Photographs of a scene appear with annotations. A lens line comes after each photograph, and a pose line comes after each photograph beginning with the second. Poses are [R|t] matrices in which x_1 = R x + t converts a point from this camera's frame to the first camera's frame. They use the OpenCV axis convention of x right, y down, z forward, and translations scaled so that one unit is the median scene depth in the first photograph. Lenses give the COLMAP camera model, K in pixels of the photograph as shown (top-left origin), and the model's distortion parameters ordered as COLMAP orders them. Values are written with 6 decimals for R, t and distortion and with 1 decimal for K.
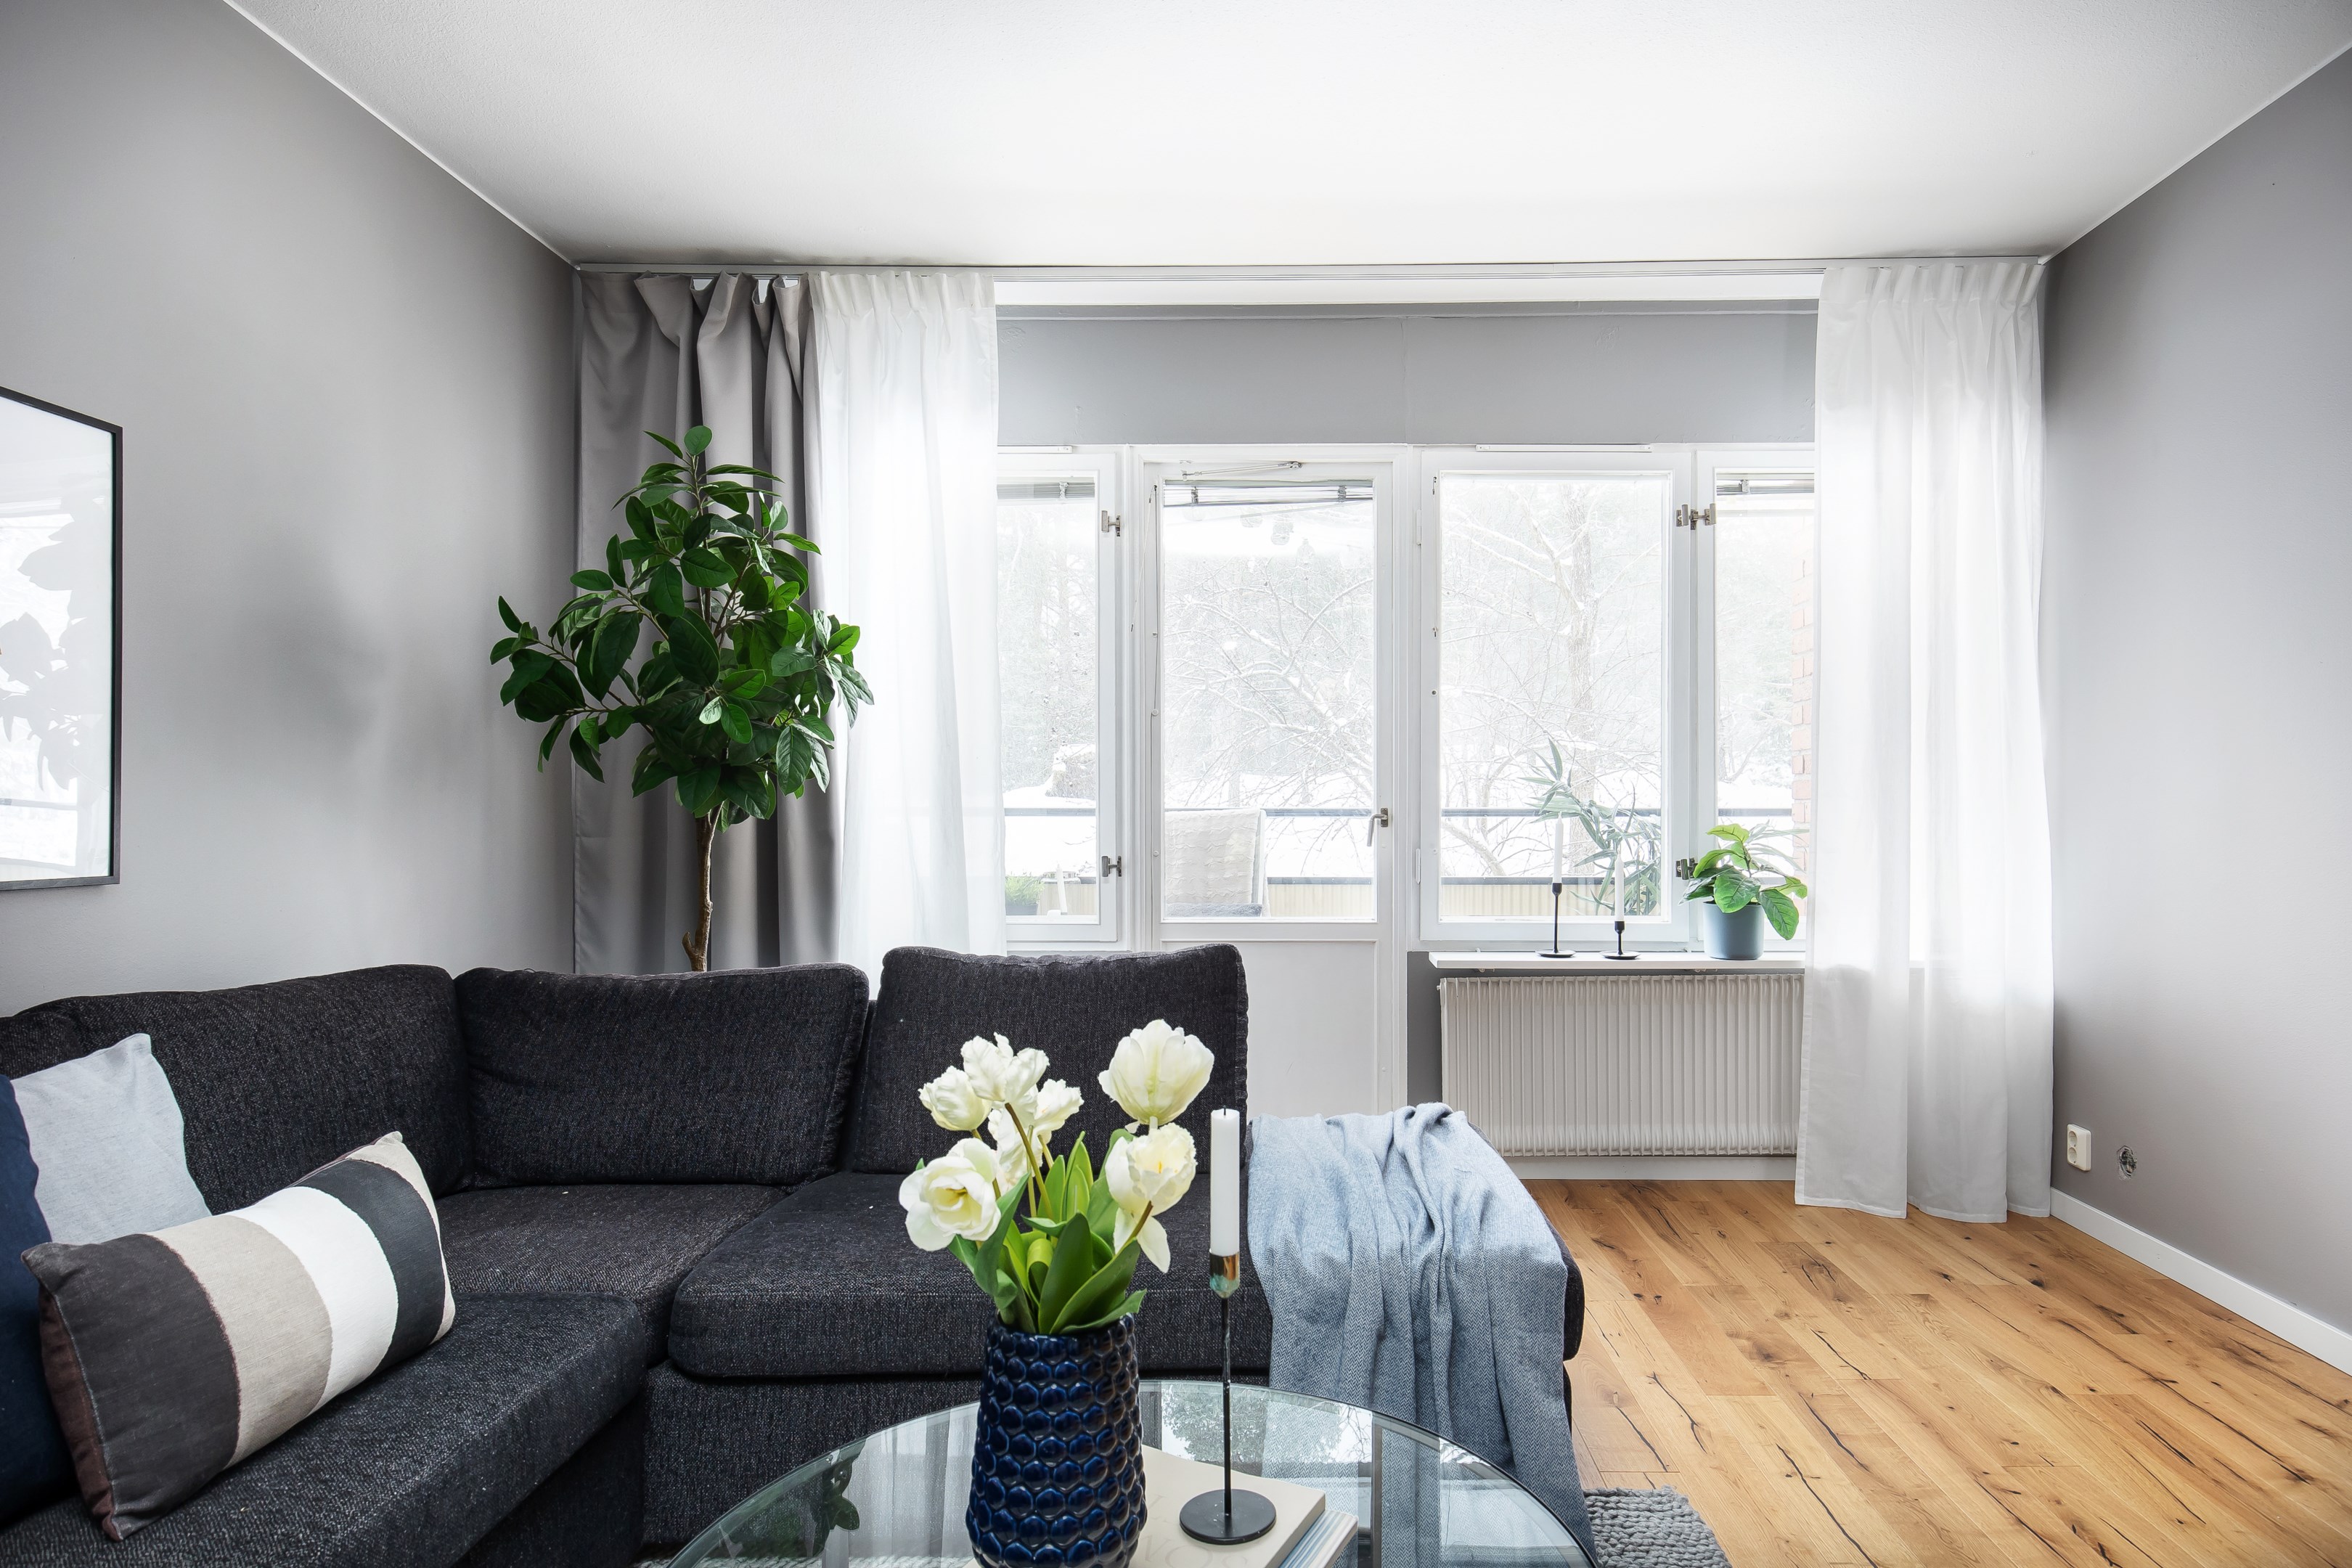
lens RADIAL K [[1244.3, 0, 1210.9], [0, 1244.3, 803.8], [0, 0, 1]] dist [0.006519, 0.001770]
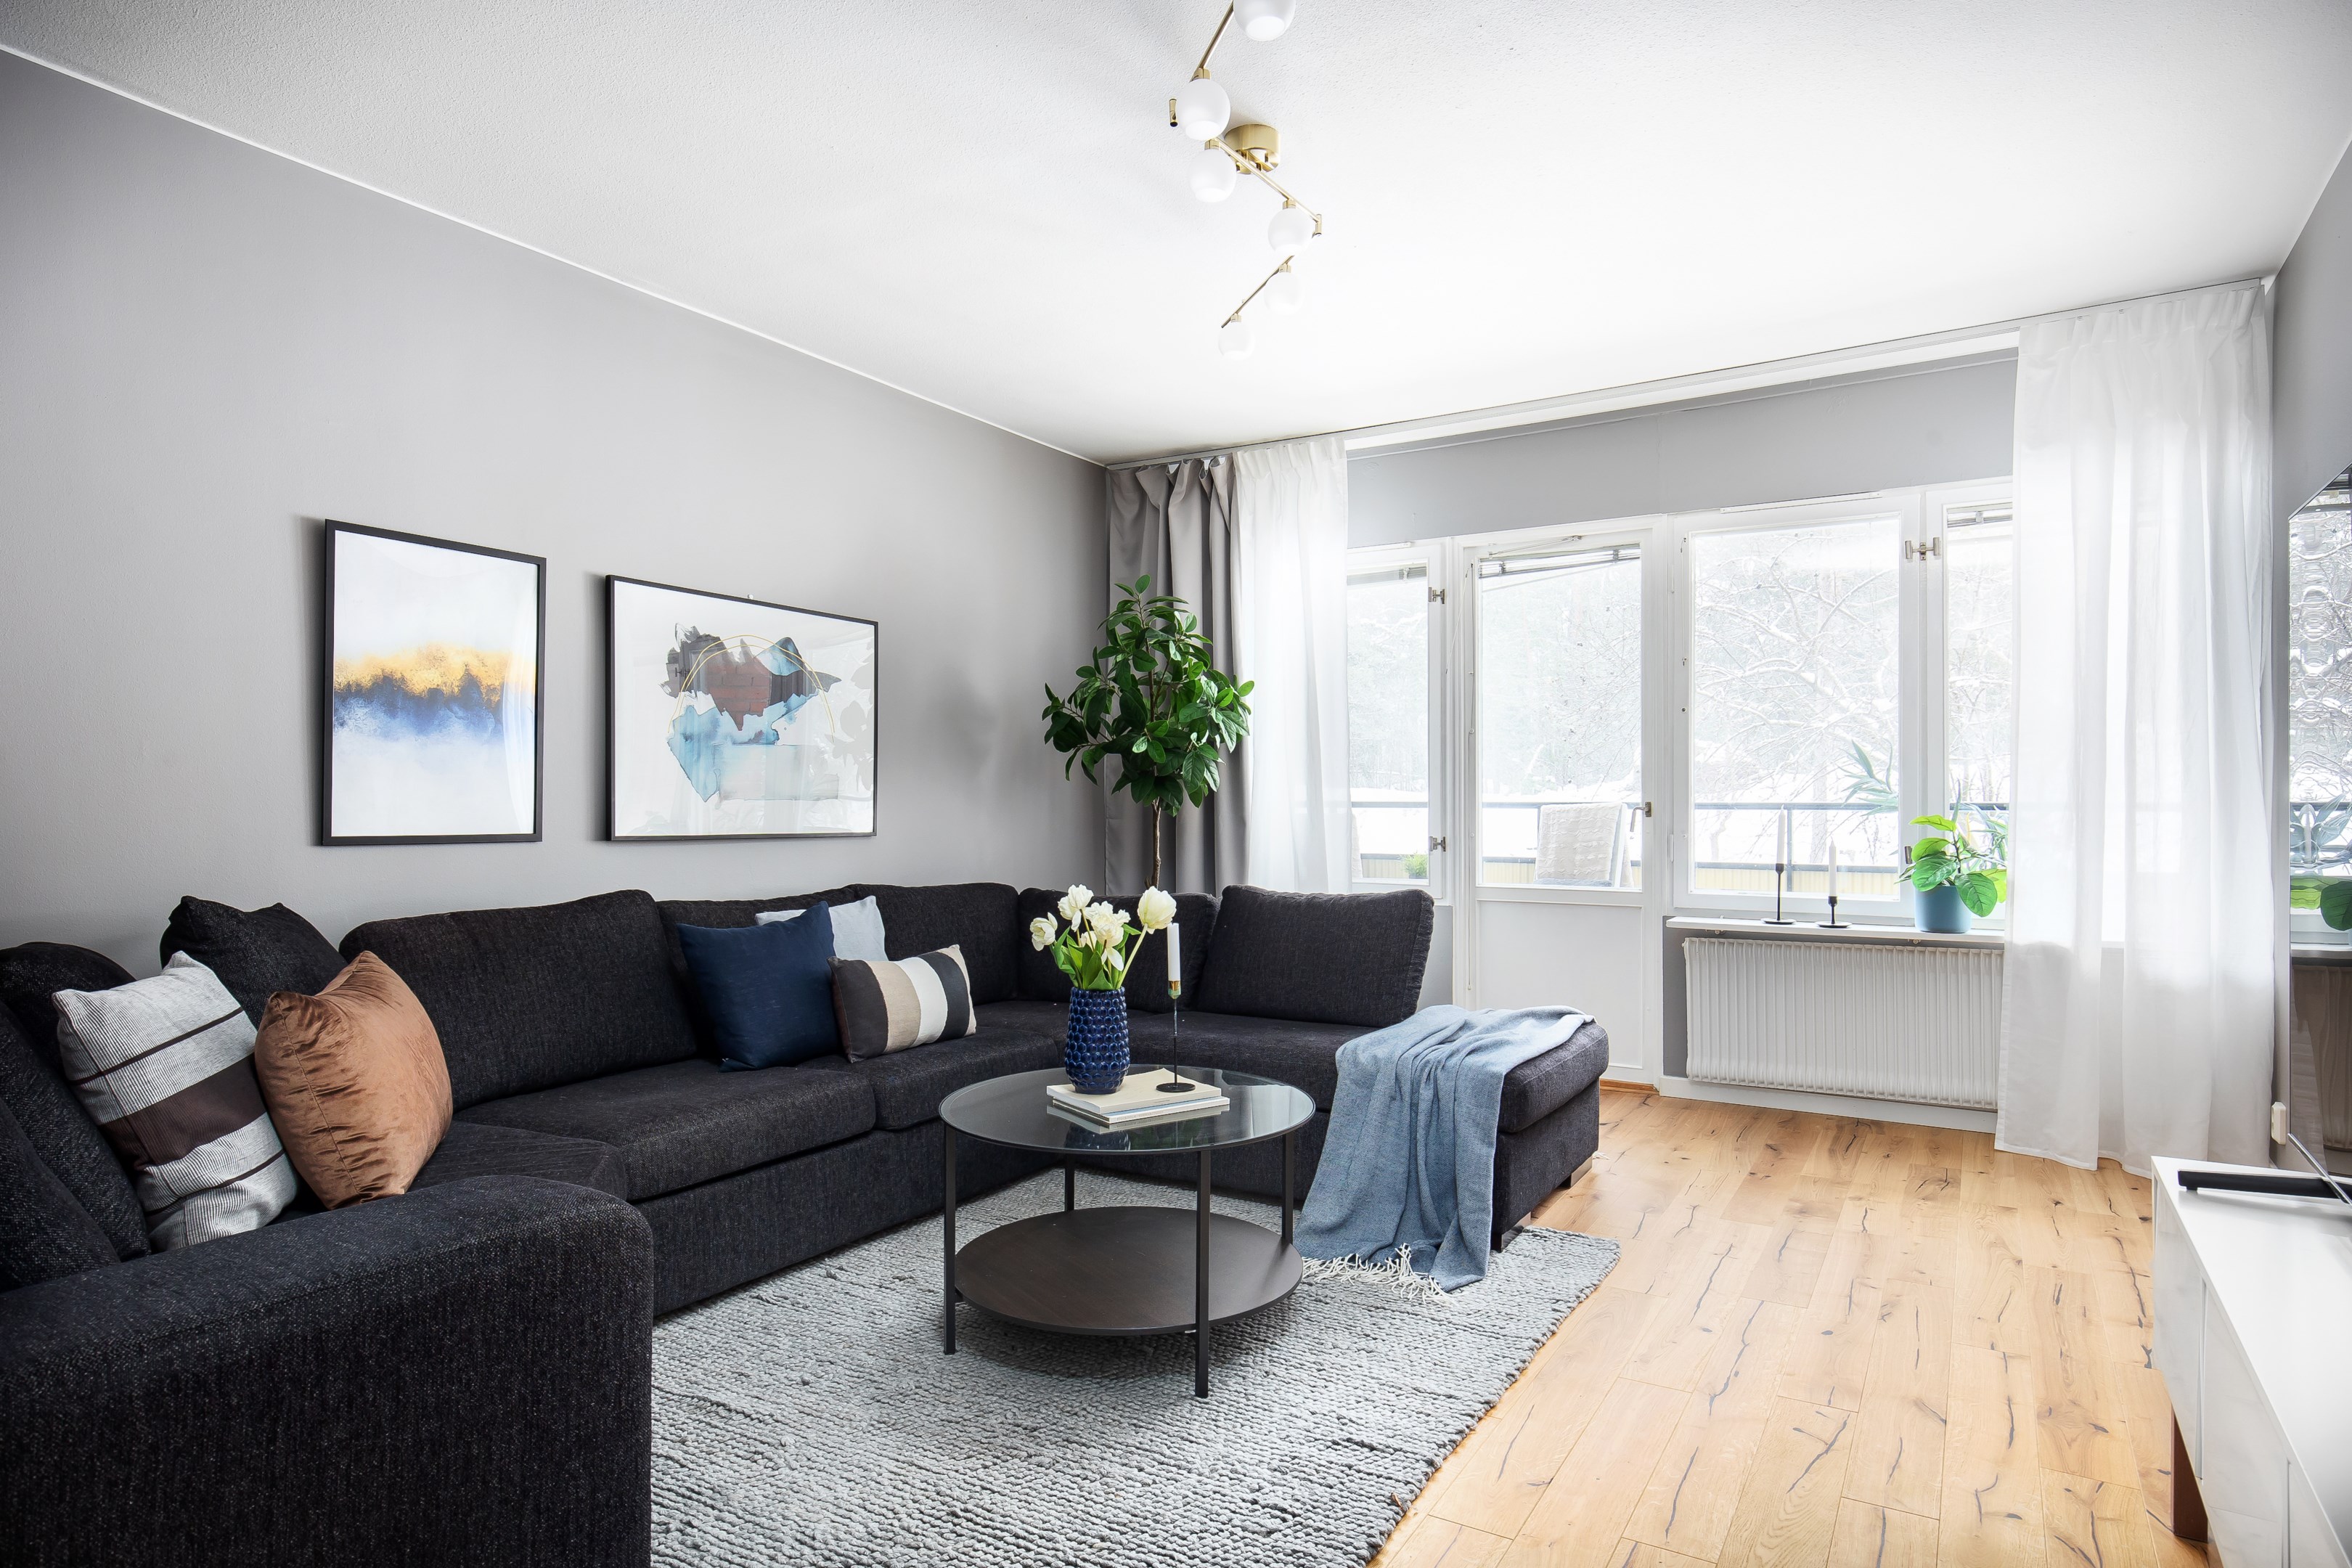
lens RADIAL K [[1244.3, 0, 1210.9], [0, 1244.3, 803.8], [0, 0, 1]] dist [0.006519, 0.001770]
pose [[0.873055, 0.002054, -0.487617, 0.401887], [0.000121, 0.999990, 0.004430, -0.000362], [0.487621, -0.003926, 0.873047, -0.350925]]
